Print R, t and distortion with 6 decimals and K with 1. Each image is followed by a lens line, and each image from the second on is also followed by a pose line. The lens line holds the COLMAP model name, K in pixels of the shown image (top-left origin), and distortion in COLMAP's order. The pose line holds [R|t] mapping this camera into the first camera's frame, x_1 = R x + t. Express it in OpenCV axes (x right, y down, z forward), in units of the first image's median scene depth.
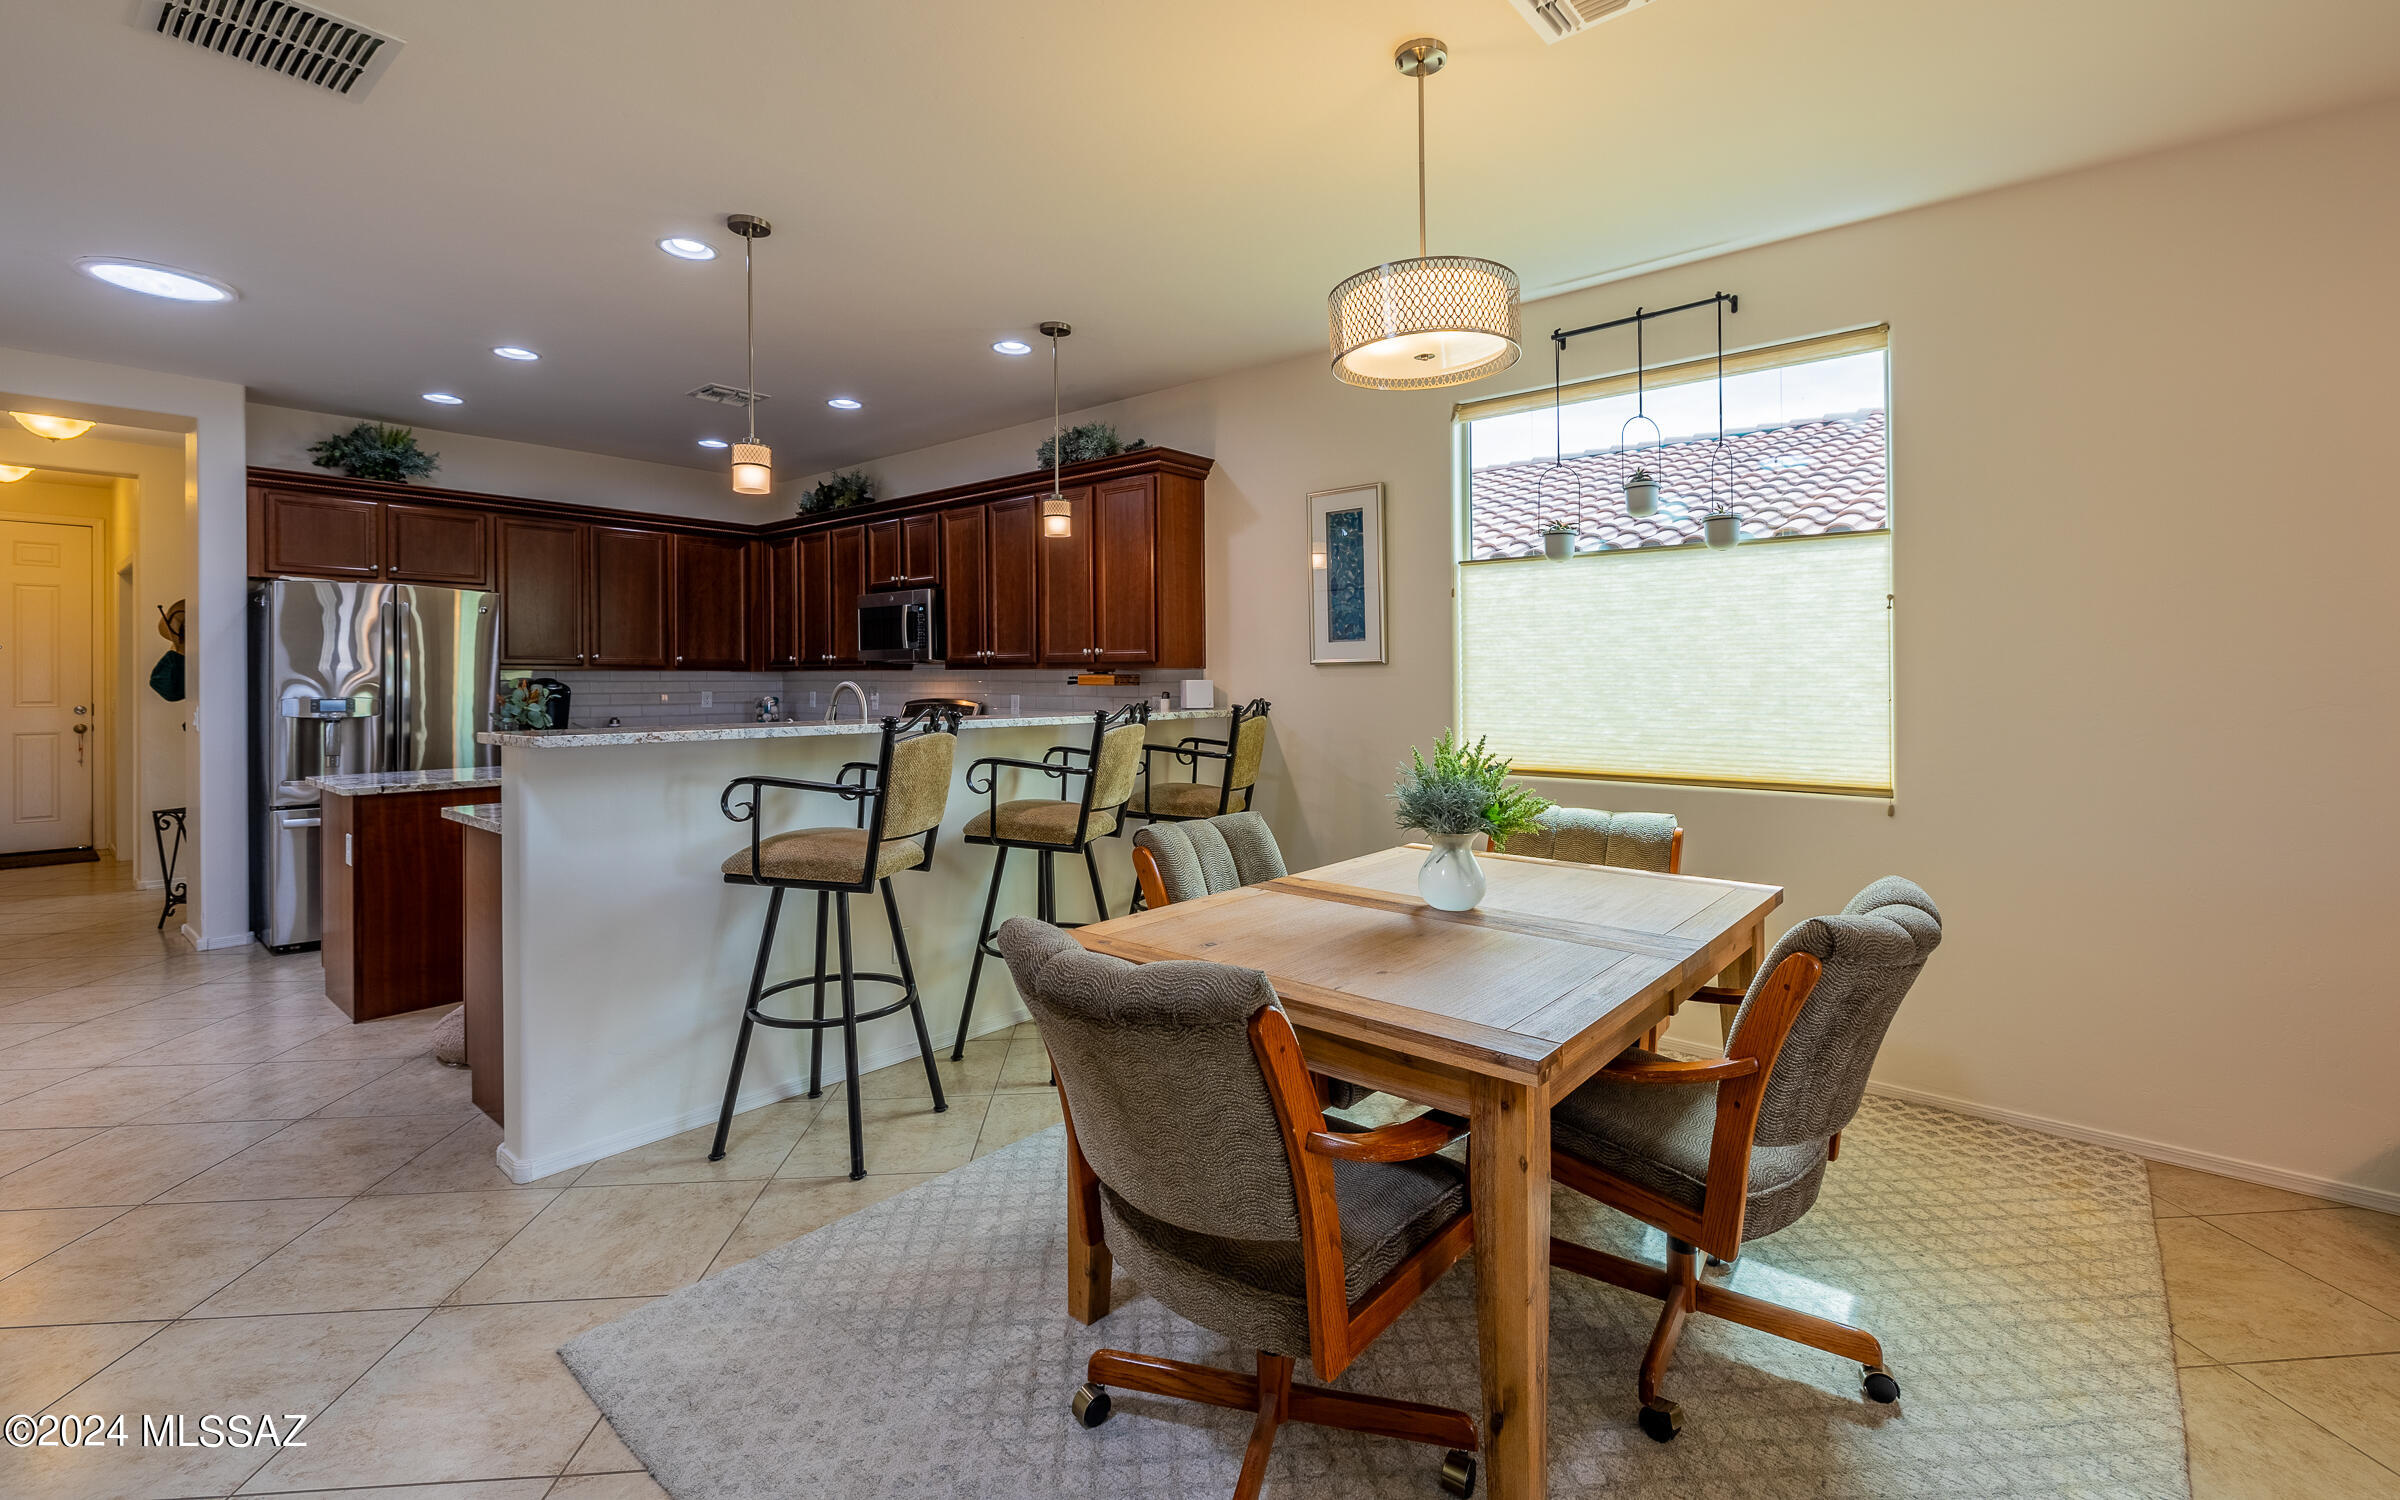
lens RADIAL K [[1020.5, 0, 1192.5], [0, 1020.5, 673.7], [0, 0, 1]] dist [-0.001169, 0.000078]
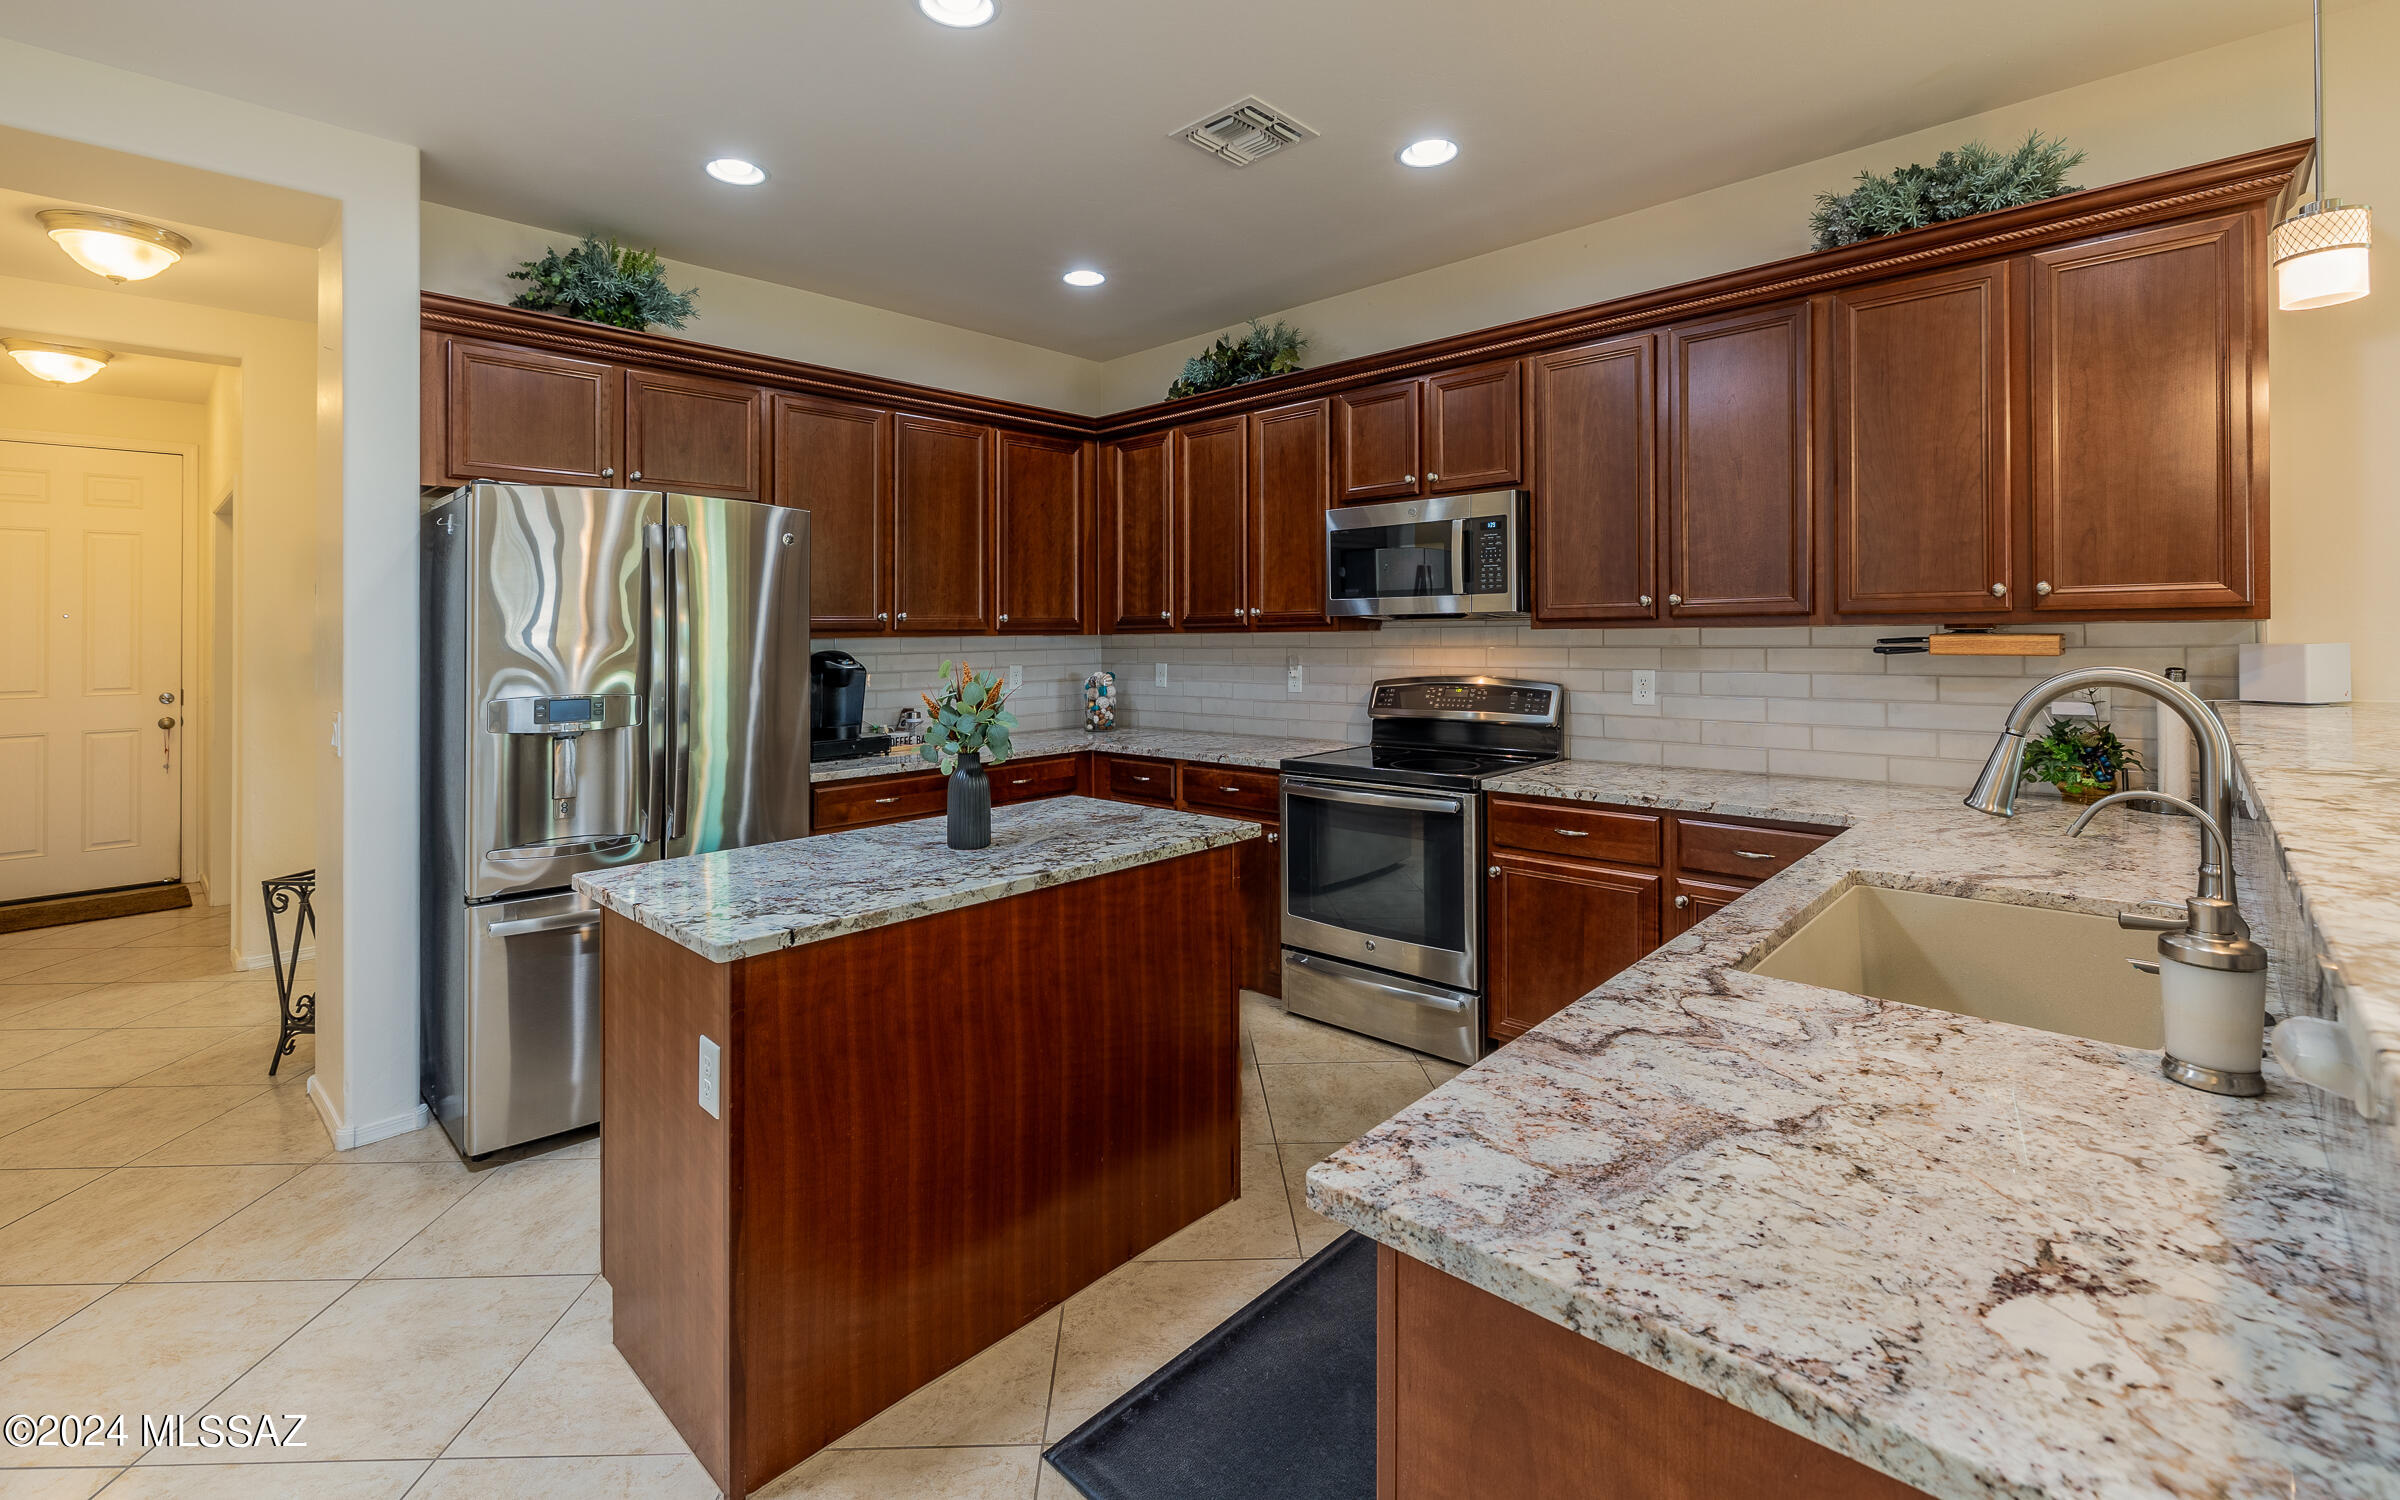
lens RADIAL K [[1020.5, 0, 1130.8], [0, 1020.5, 606.0], [0, 0, 1]] dist [-0.001169, 0.000078]
pose [[0.996639, -0.015224, -0.080489, -0.472981], [0.013433, 0.999651, -0.022744, -0.007984], [0.080807, 0.021586, 0.996496, 0.451696]]
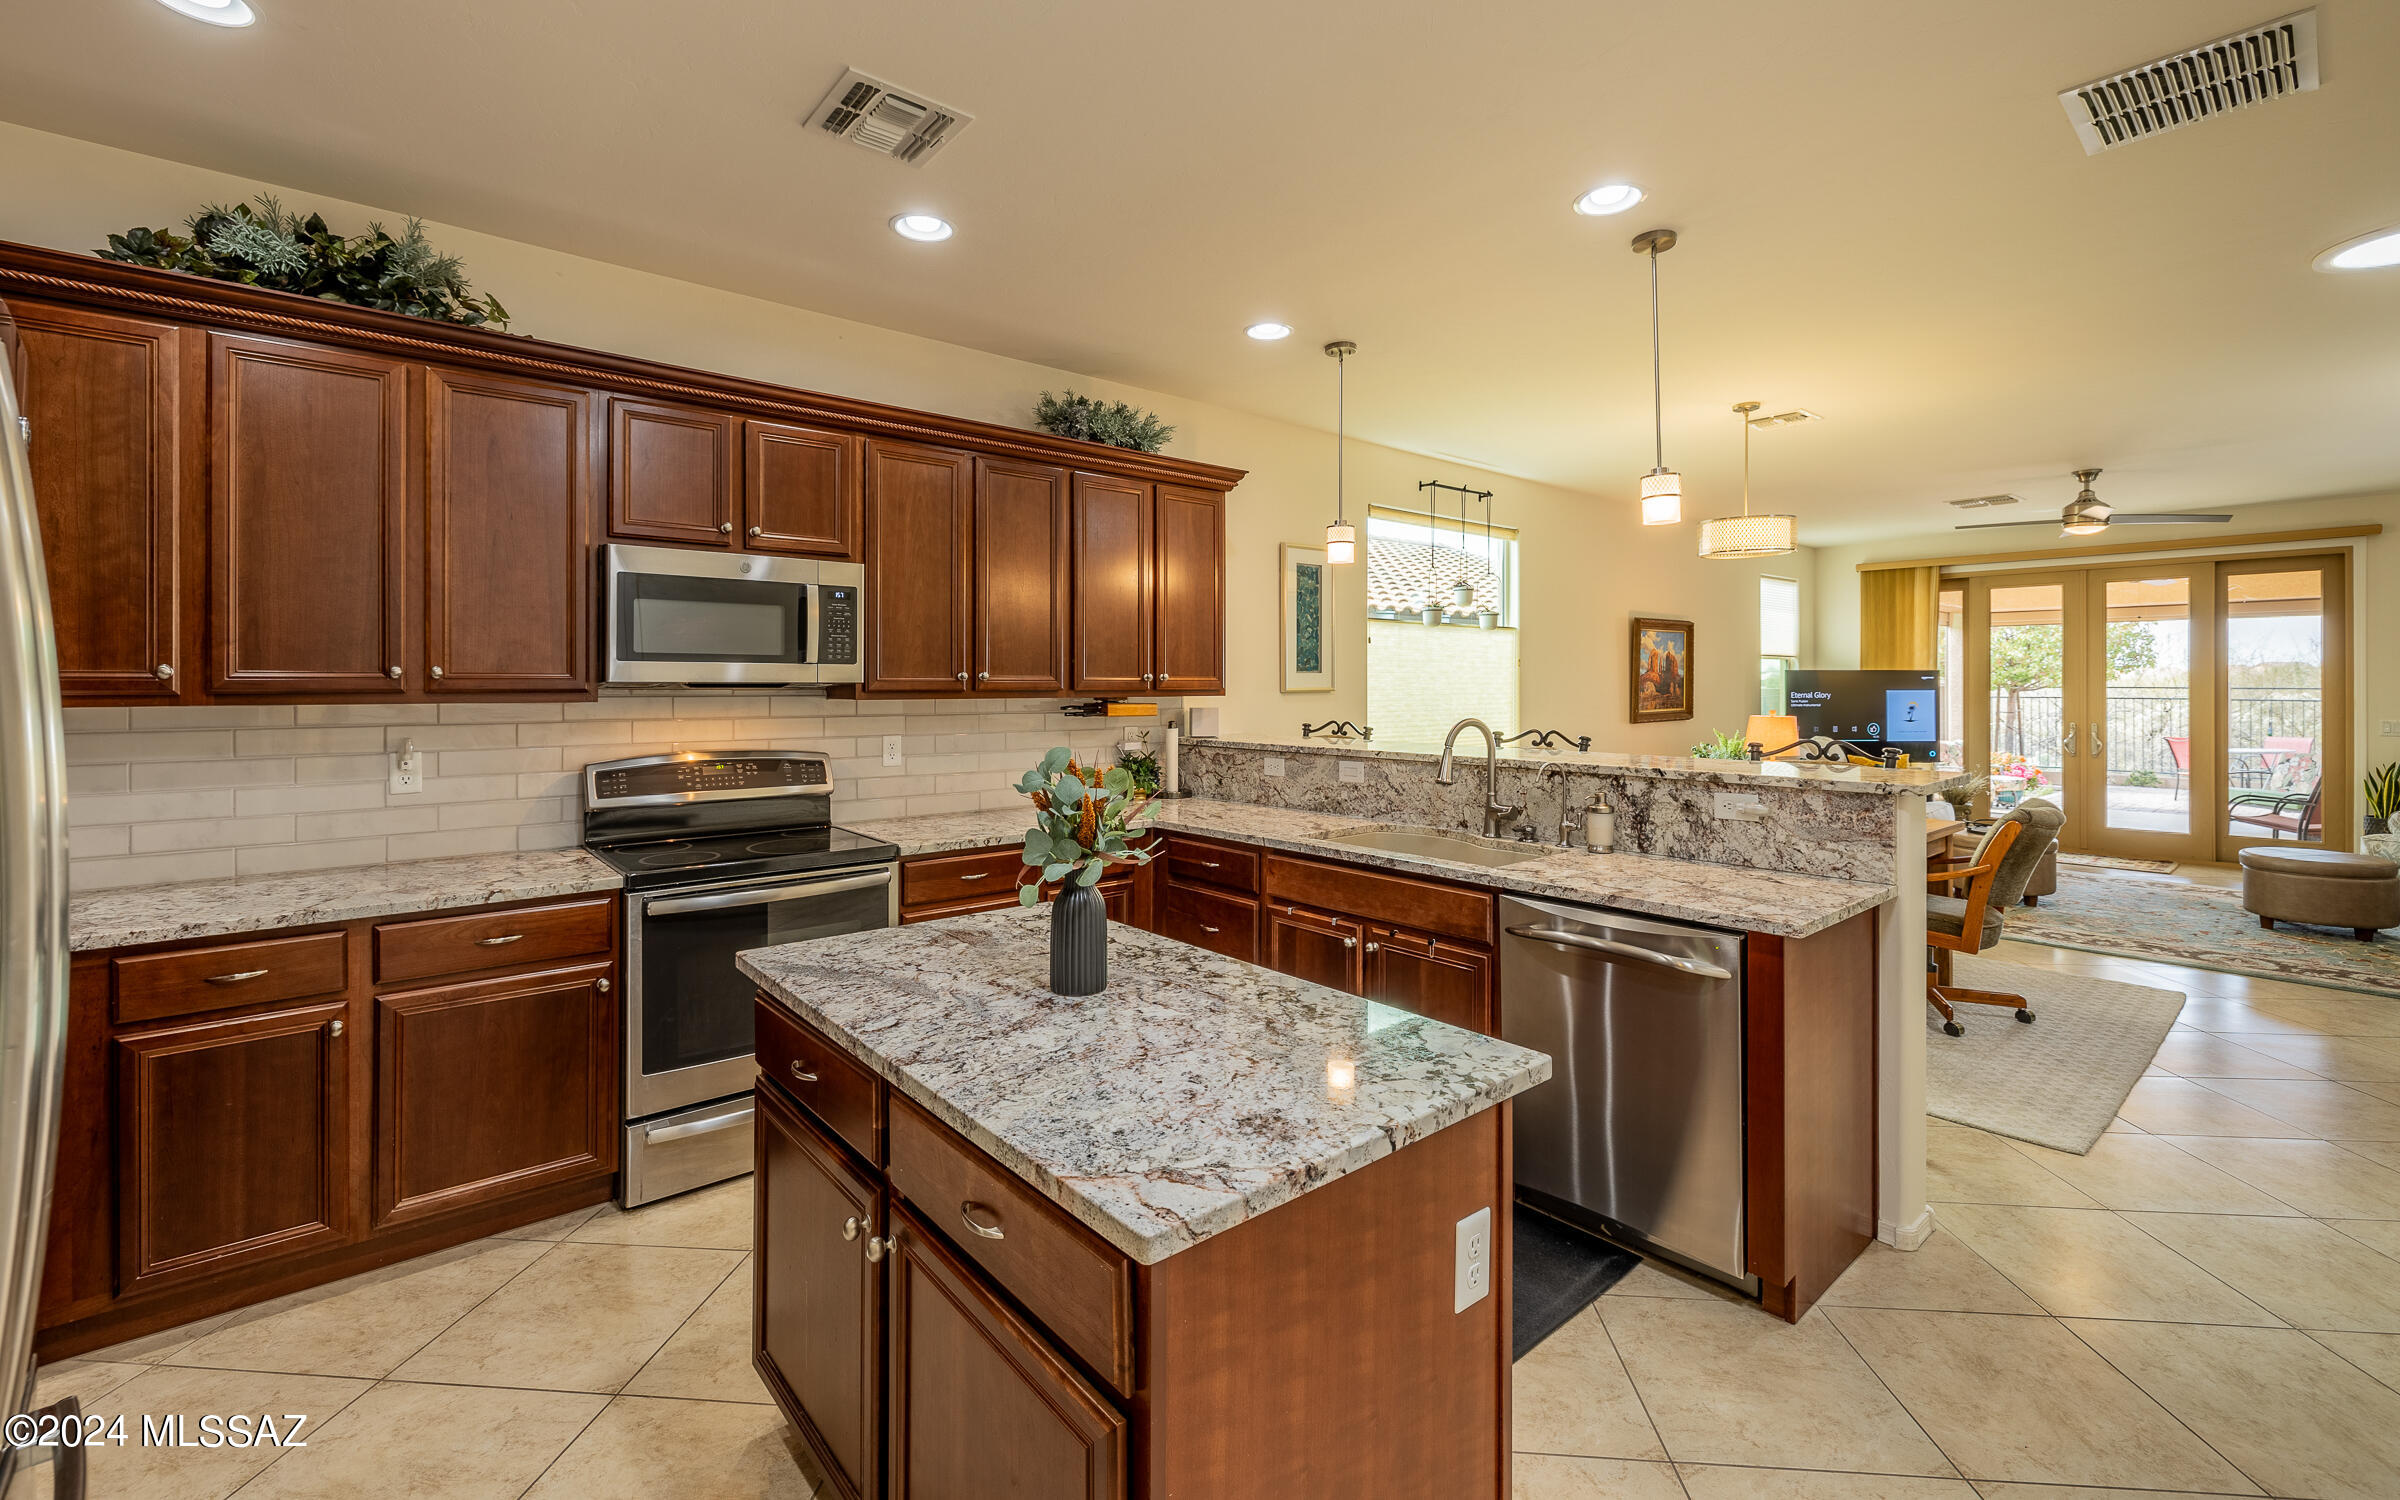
lens RADIAL K [[1020.5, 0, 1202.9], [0, 1020.5, 677.8], [0, 0, 1]] dist [-0.001169, 0.000078]
pose [[0.158403, 0.005207, 0.987361, -0.898388], [-0.003662, 0.999982, -0.004686, -0.016749], [-0.987368, -0.002873, 0.158419, 0.789115]]
